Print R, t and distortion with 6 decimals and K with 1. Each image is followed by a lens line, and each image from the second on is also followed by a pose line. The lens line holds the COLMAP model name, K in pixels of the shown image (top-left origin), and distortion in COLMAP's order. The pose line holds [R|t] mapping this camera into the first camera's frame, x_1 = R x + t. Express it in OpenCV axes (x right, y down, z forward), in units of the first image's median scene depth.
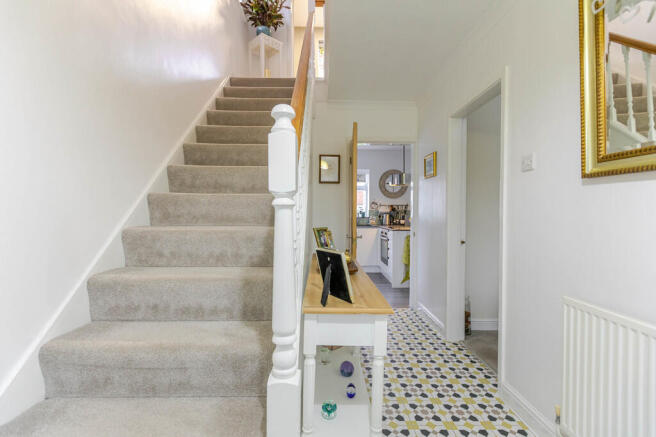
lens RADIAL K [[294.3, 0, 326.3], [0, 294.3, 214.5], [0, 0, 1]] dist [0.012185, -0.000463]
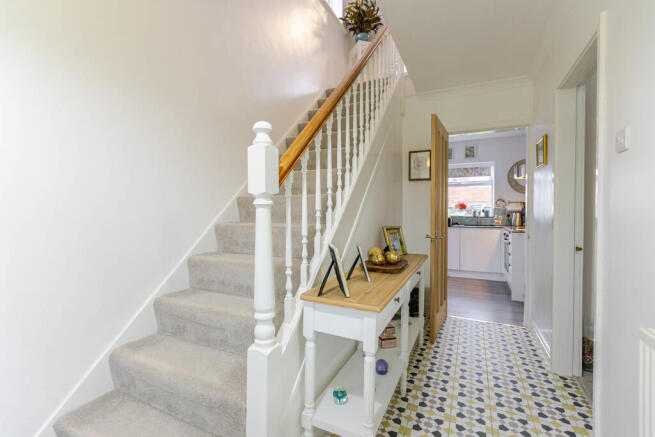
lens RADIAL K [[293.9, 0, 325.8], [0, 293.9, 214.5], [0, 0, 1]] dist [0.012185, -0.000463]
pose [[0.892144, 0.000572, -0.451751, 0.233198], [0.000696, 0.999996, 0.002642, 0.002246], [0.451751, -0.002671, 0.892140, 0.016492]]
